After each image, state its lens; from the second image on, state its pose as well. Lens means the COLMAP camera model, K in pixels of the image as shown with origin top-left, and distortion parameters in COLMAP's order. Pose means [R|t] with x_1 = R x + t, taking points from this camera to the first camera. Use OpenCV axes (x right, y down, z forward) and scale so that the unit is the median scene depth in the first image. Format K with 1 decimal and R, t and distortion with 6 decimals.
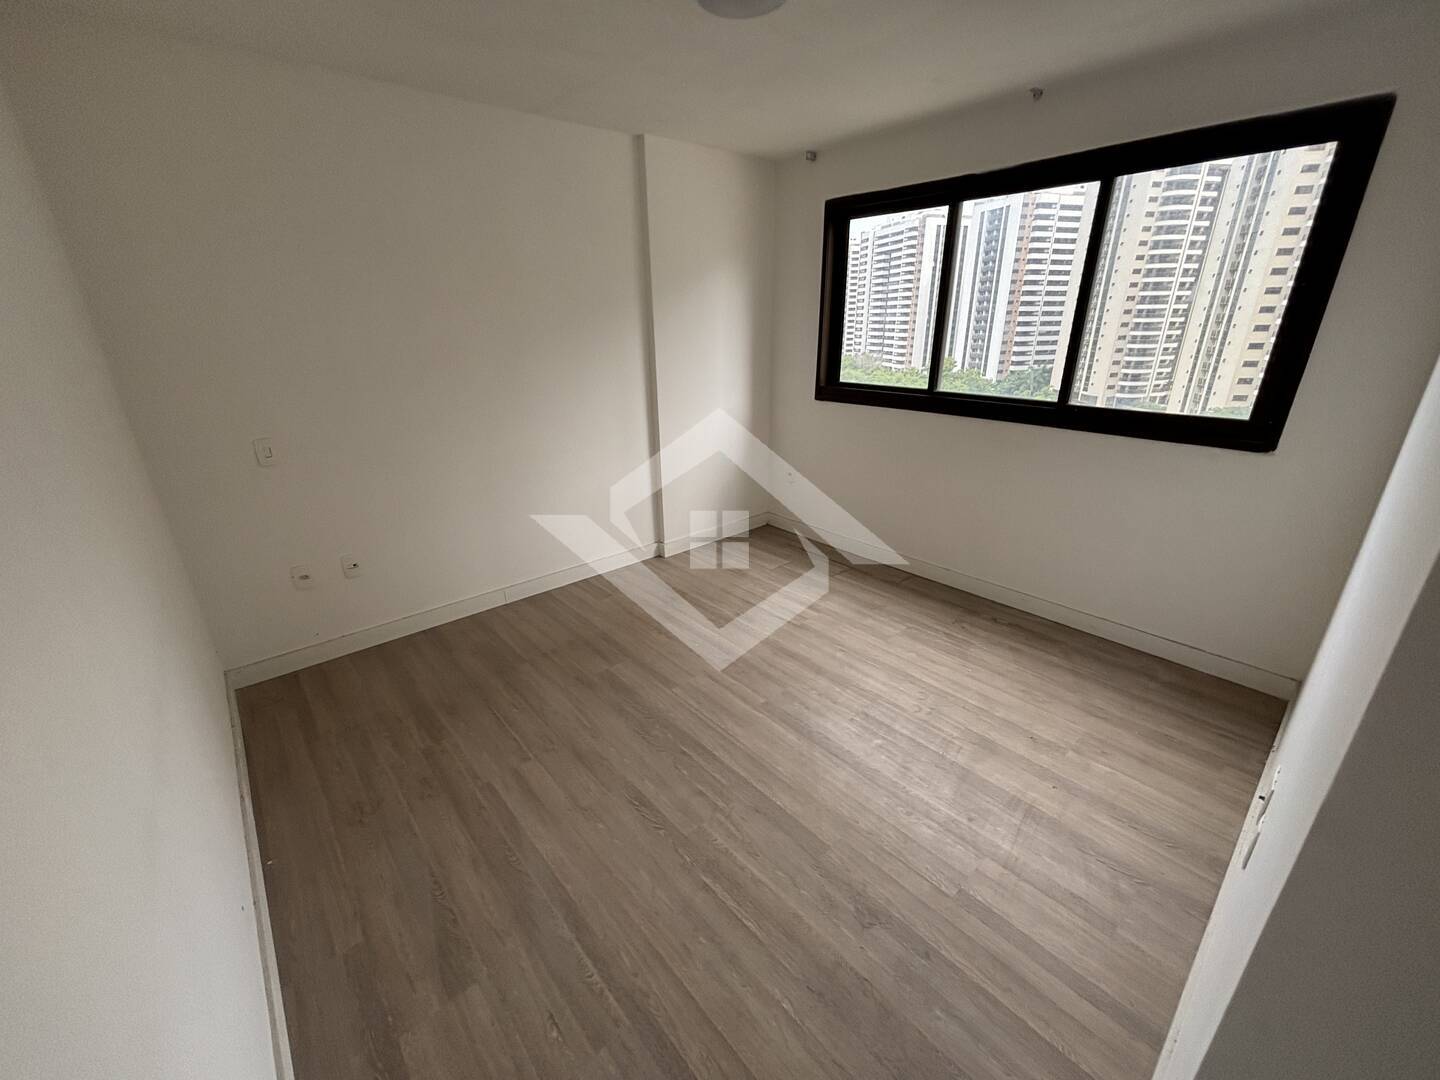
lens RADIAL K [[583.1, 0, 726.9], [0, 583.1, 547.1], [0, 0, 1]] dist [-0.002283, 0.000272]
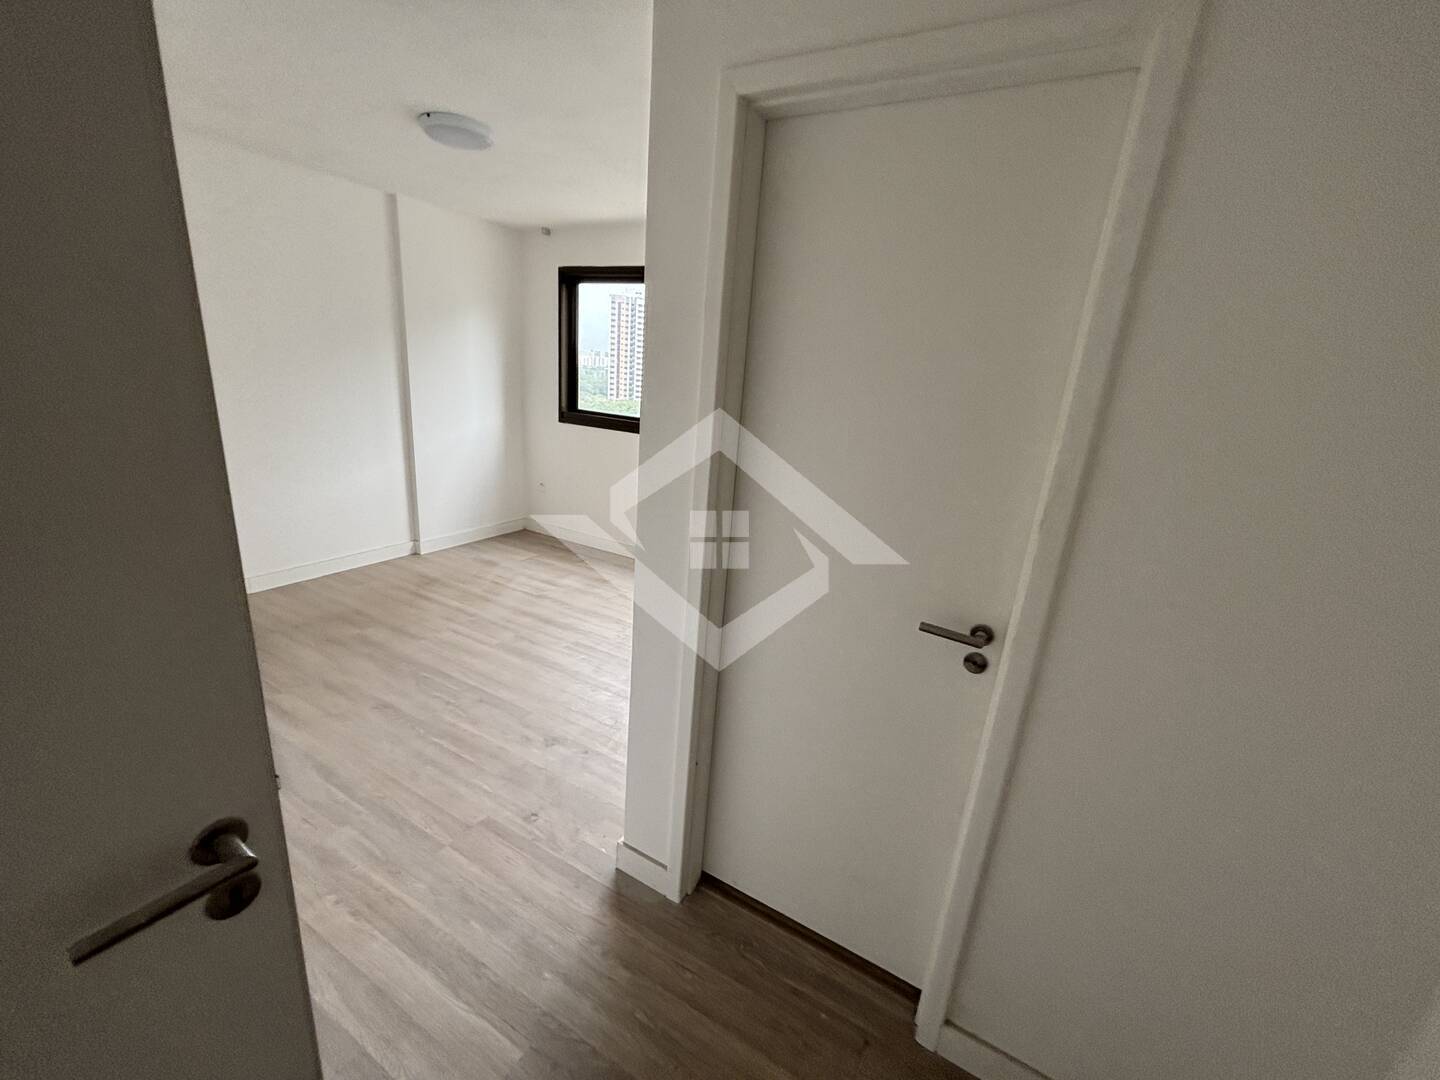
lens RADIAL K [[583.1, 0, 721.6], [0, 583.1, 524.8], [0, 0, 1]] dist [-0.002283, 0.000272]
pose [[0.943531, -0.031108, 0.329820, 0.103894], [0.063607, 0.994069, -0.088206, 0.140266], [-0.325120, 0.104204, 0.939914, -0.365059]]
